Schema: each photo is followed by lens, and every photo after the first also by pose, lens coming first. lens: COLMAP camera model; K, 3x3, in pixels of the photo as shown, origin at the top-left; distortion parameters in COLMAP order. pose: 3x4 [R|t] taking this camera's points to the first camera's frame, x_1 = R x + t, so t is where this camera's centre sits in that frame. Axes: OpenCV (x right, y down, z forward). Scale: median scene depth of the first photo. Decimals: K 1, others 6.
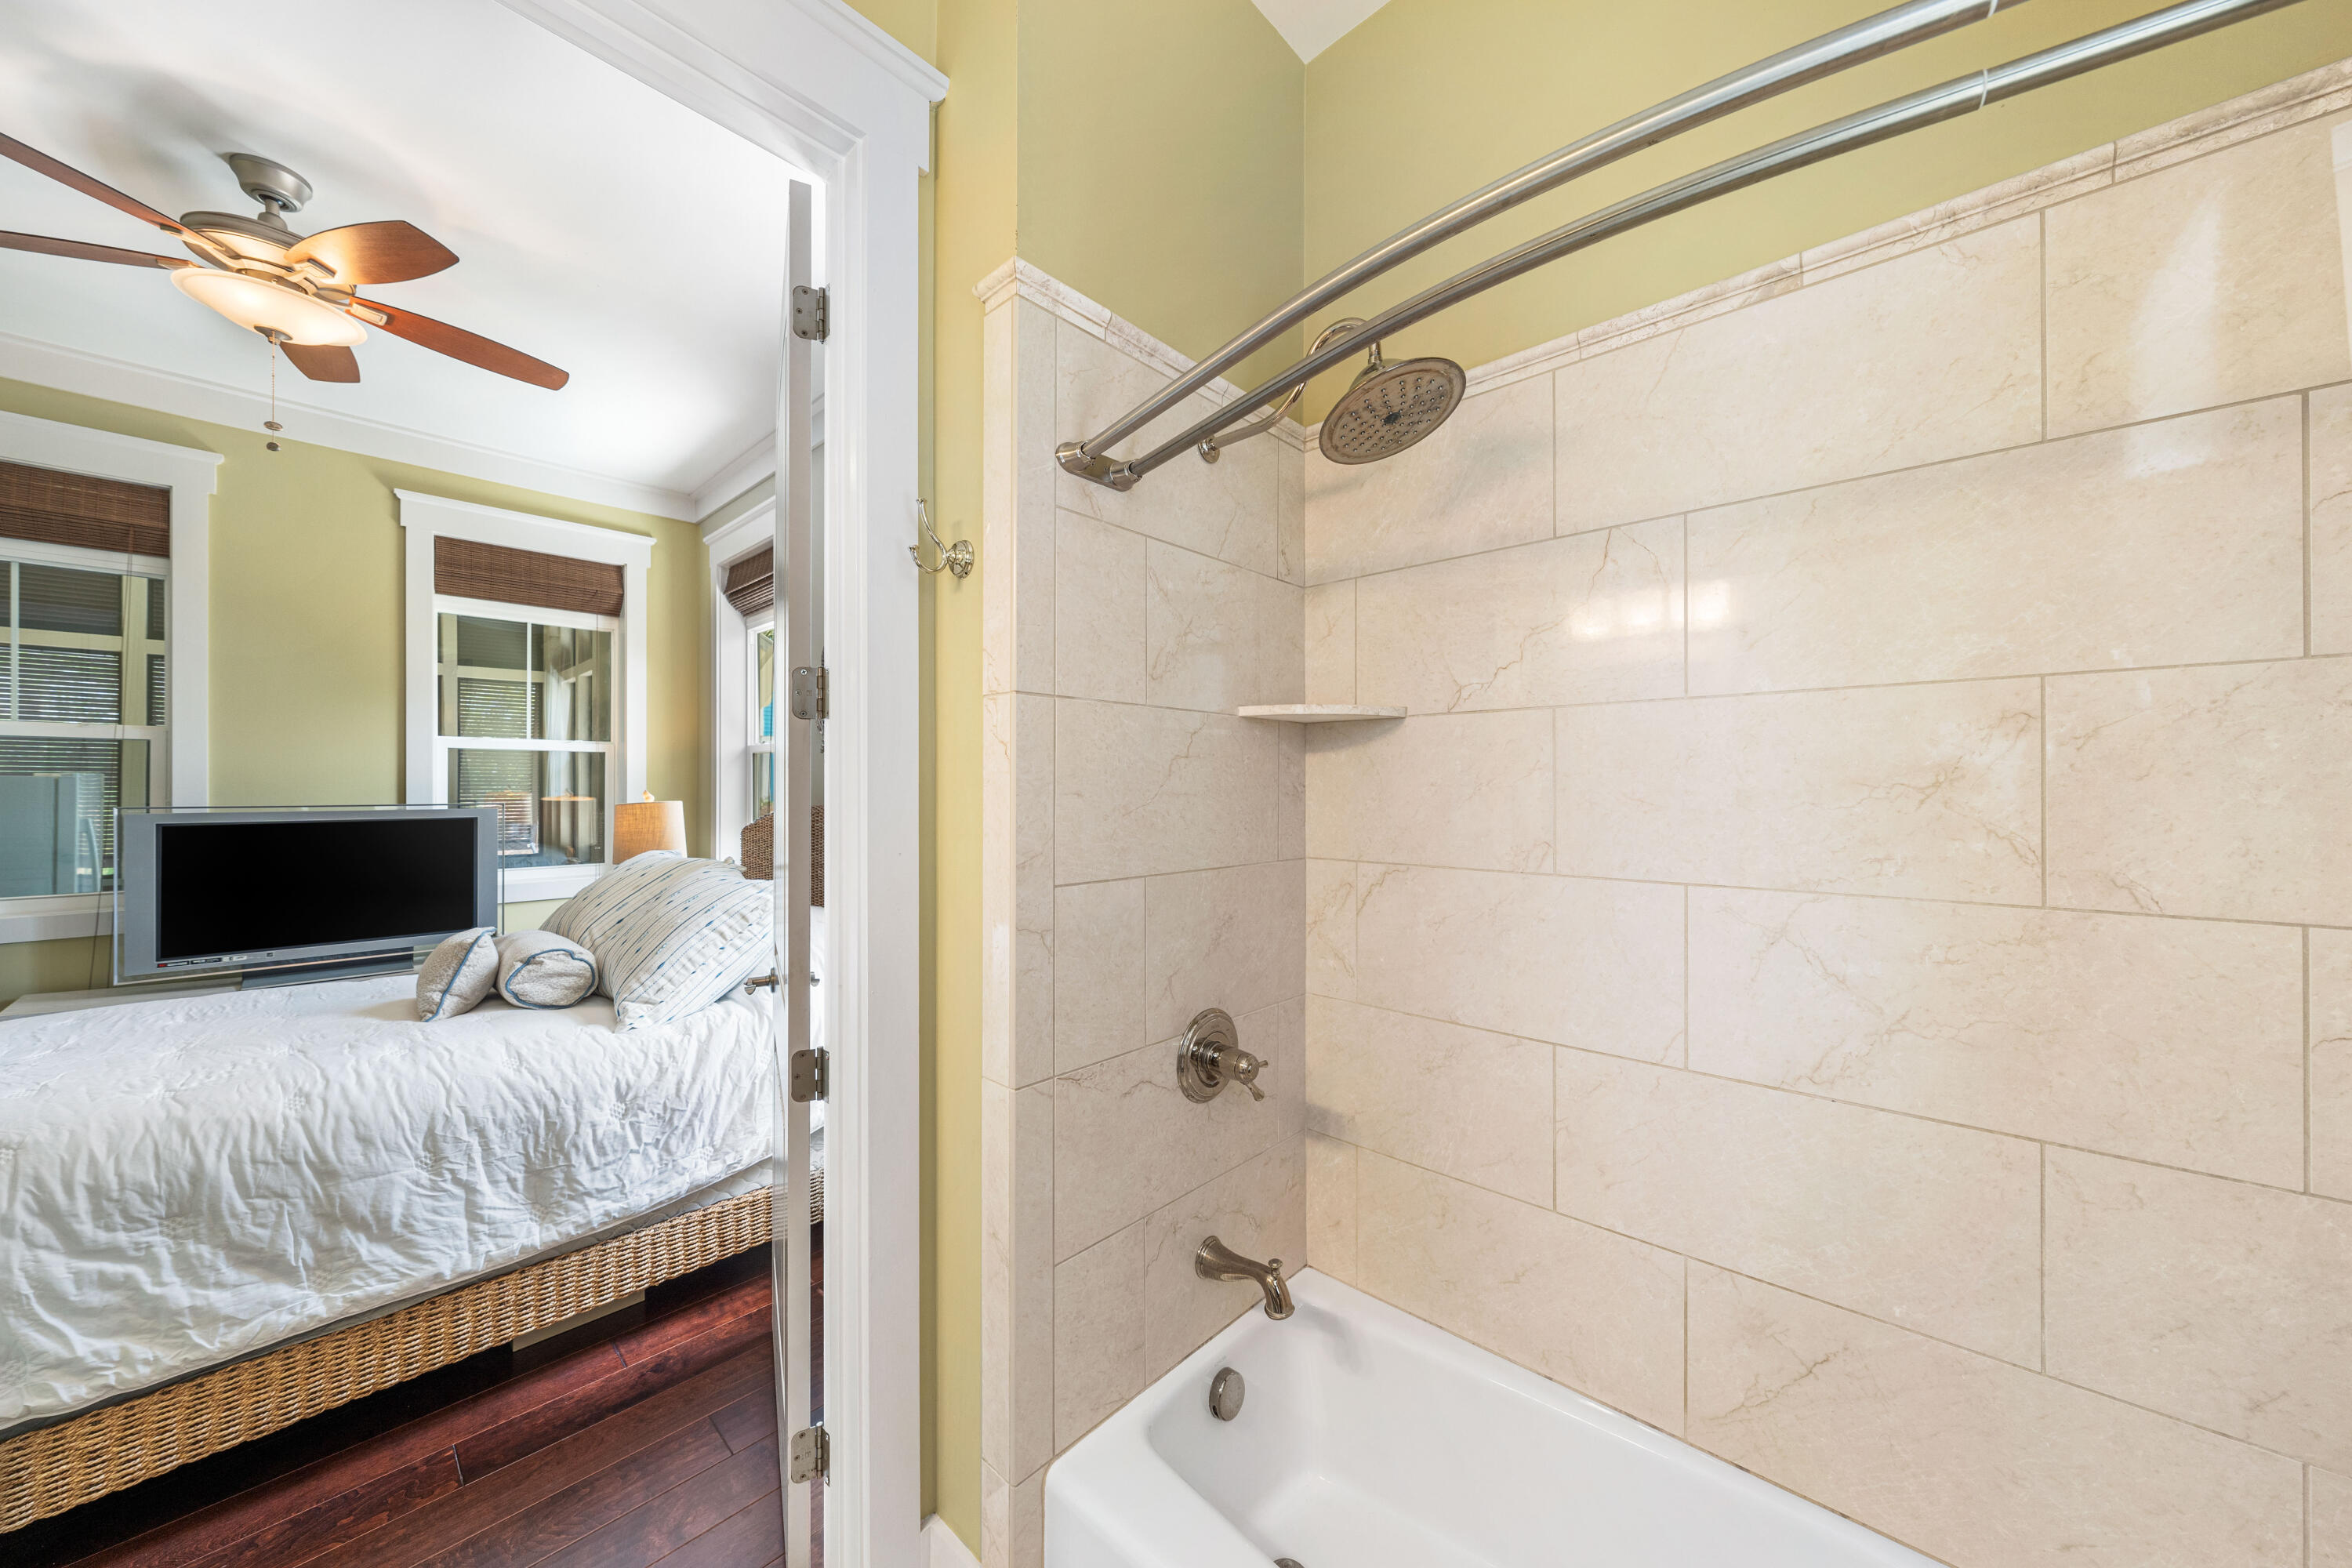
lens RADIAL K [[822.7, 0, 1186.4], [0, 822.7, 775.4], [0, 0, 1]] dist [0.001468, 0.000335]
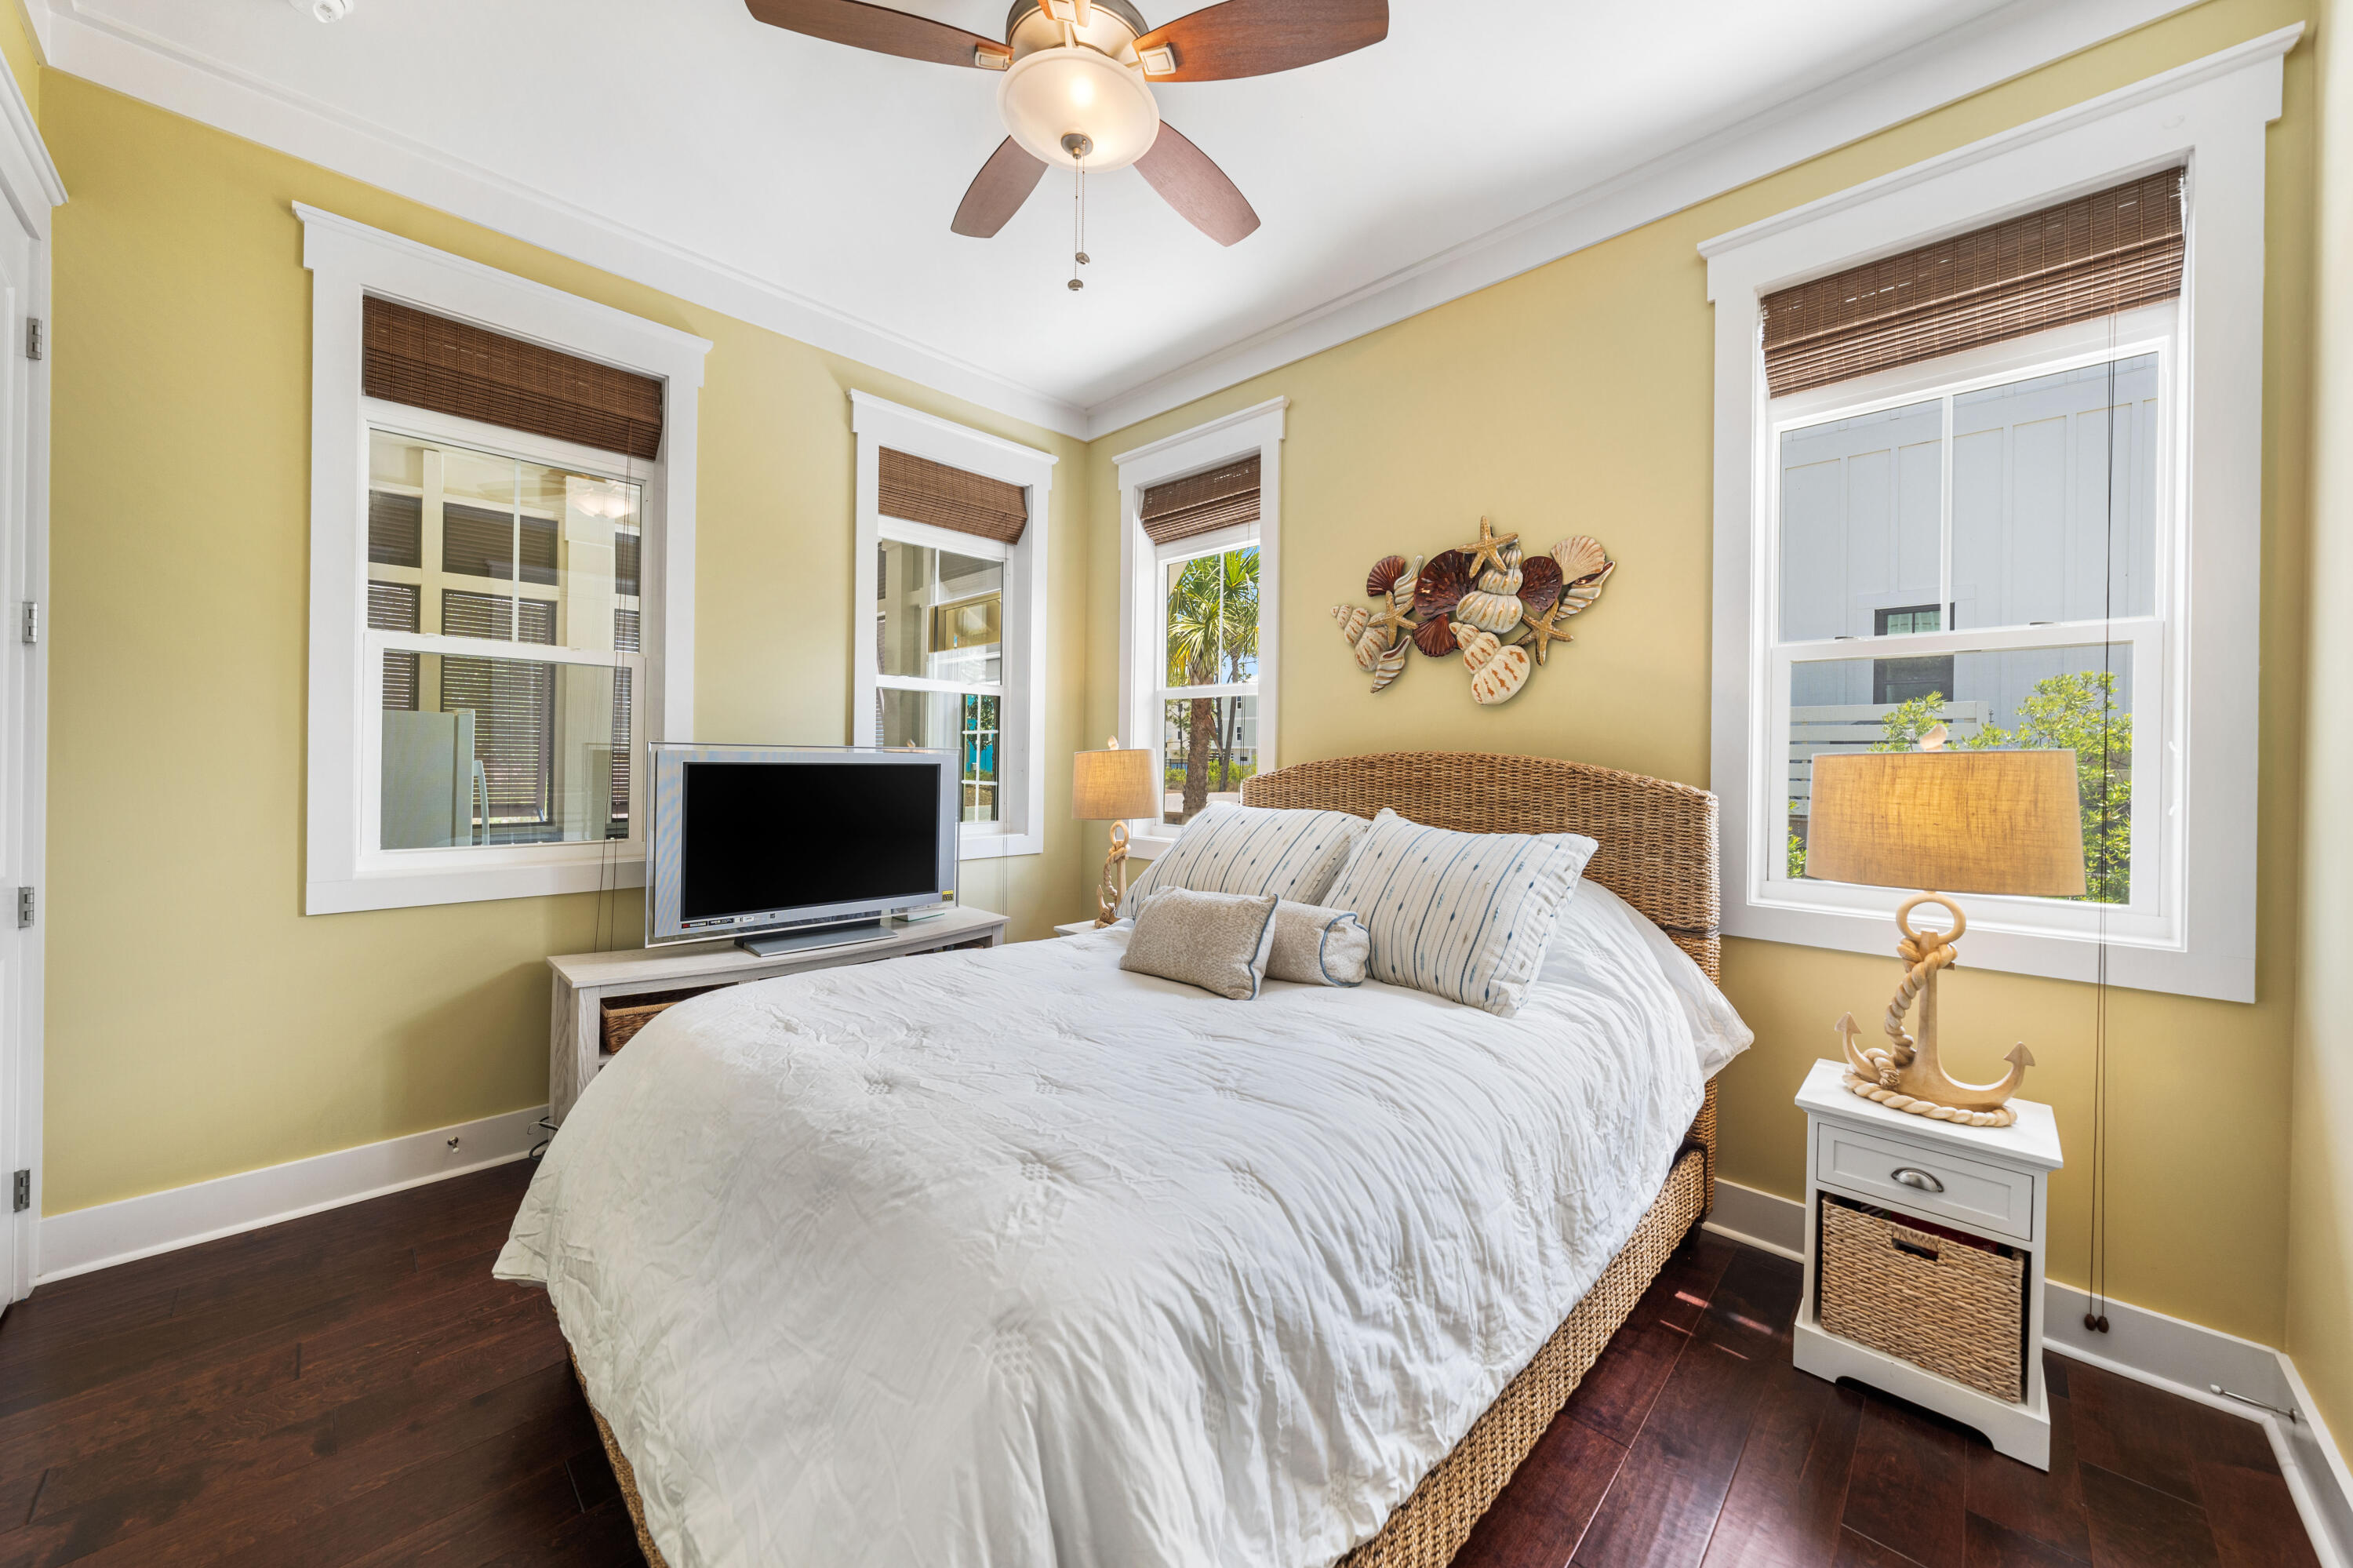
lens RADIAL K [[823.1, 0, 1170.3], [0, 823.1, 763.9], [0, 0, 1]] dist [0.001468, 0.000335]
pose [[0.999858, 0.009271, -0.014071, -0.602966], [-0.008897, 0.999611, 0.026421, 0.026337], [0.014310, -0.026292, 0.999552, 0.114974]]
